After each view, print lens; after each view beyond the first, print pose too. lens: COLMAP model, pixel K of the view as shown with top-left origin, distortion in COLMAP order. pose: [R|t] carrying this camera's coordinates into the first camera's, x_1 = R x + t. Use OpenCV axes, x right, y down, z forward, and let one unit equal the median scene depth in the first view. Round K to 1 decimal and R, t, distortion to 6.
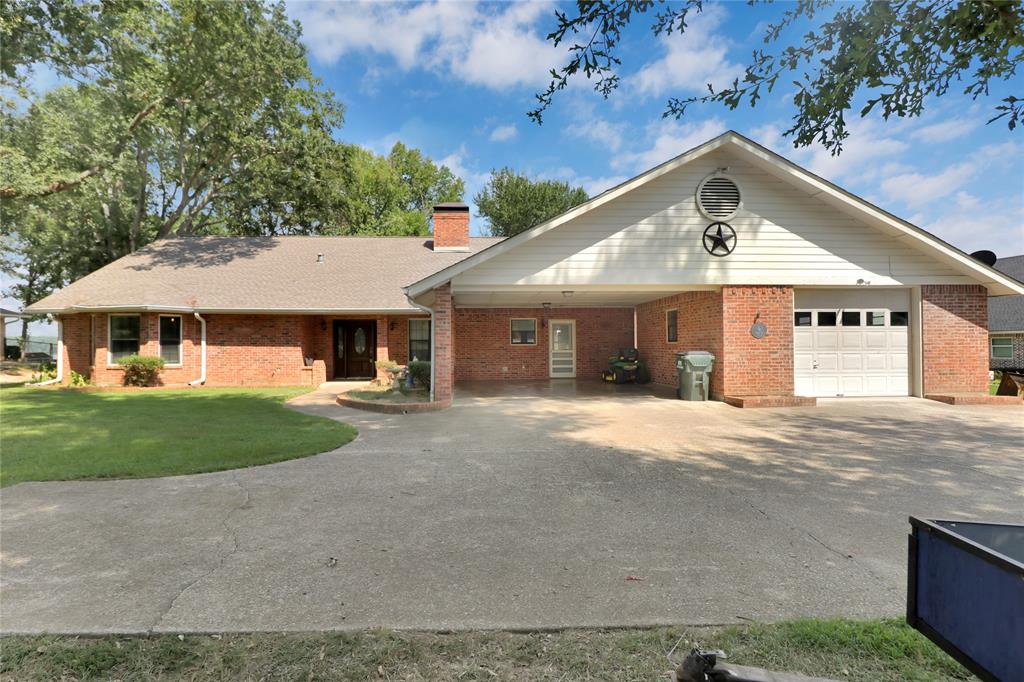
lens RADIAL K [[549.6, 0, 512.0], [0, 549.6, 341.0], [0, 0, 1]] dist [0.000119, -0.001258]
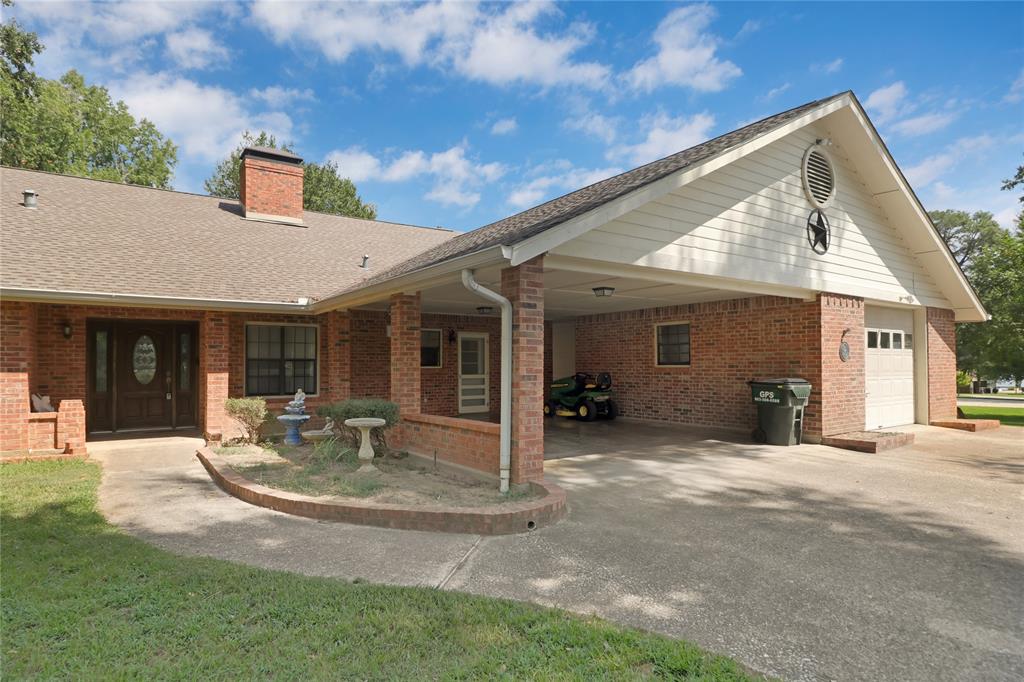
lens RADIAL K [[558.7, 0, 505.3], [0, 558.7, 352.8], [0, 0, 1]] dist [-0.002987, -0.000337]
pose [[0.861123, 0.013465, 0.508219, -0.373473], [-0.006872, 0.999866, -0.014848, -0.002218], [-0.508351, 0.009294, 0.861100, 0.530079]]
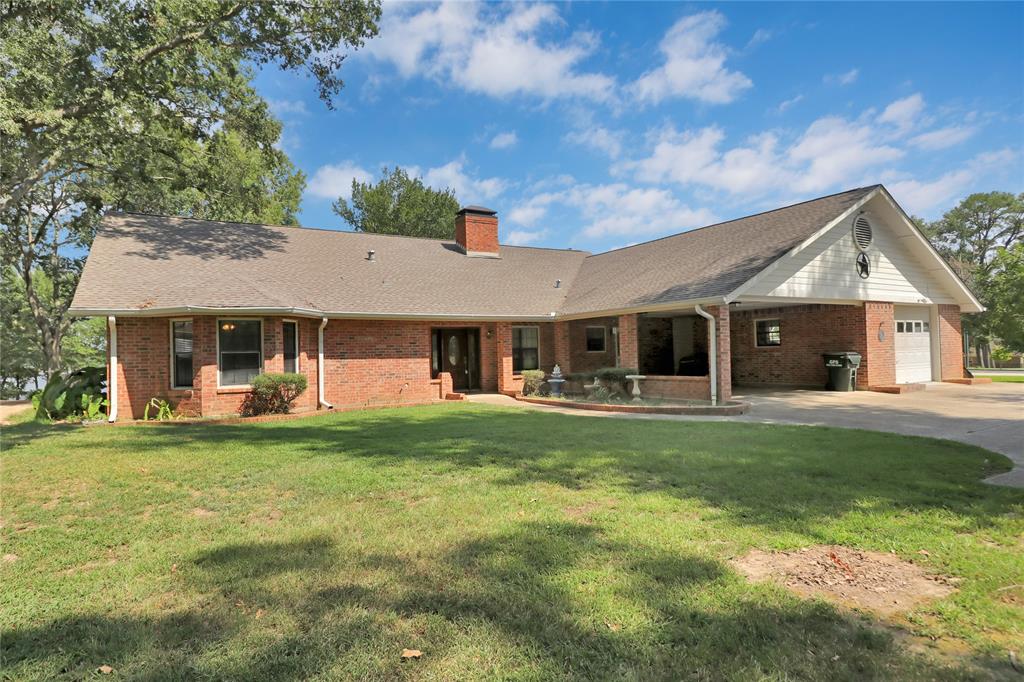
lens RADIAL K [[549.6, 0, 512.0], [0, 549.6, 341.0], [0, 0, 1]] dist [0.000119, -0.001258]
pose [[0.891112, -0.008517, 0.453704, -0.908053], [0.016511, 0.999770, -0.013662, -0.002843], [-0.453484, 0.019665, 0.891047, 0.214826]]
